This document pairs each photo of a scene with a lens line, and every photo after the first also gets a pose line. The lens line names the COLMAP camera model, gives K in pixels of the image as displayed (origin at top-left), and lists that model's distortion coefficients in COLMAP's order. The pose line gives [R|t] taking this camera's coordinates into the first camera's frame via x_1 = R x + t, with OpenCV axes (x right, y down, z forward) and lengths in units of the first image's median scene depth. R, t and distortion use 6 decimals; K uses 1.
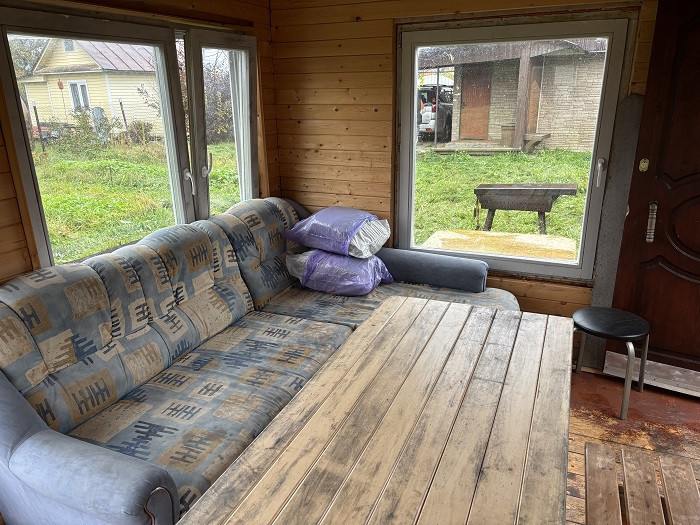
lens RADIAL K [[523.2, 0, 349.8], [0, 523.2, 262.1], [0, 0, 1]] dist [0.045914, -0.042629]
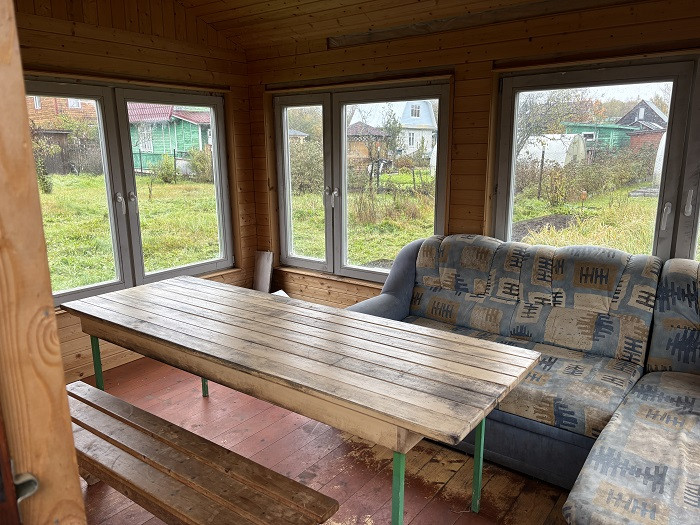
lens RADIAL K [[523.2, 0, 350.3], [0, 523.2, 263.7], [0, 0, 1]] dist [0.045914, -0.042629]
pose [[-0.238524, 0.224417, -0.944851, 0.957953], [-0.290204, 0.912005, 0.289877, -0.234679], [0.926762, 0.343342, -0.152409, 0.818950]]
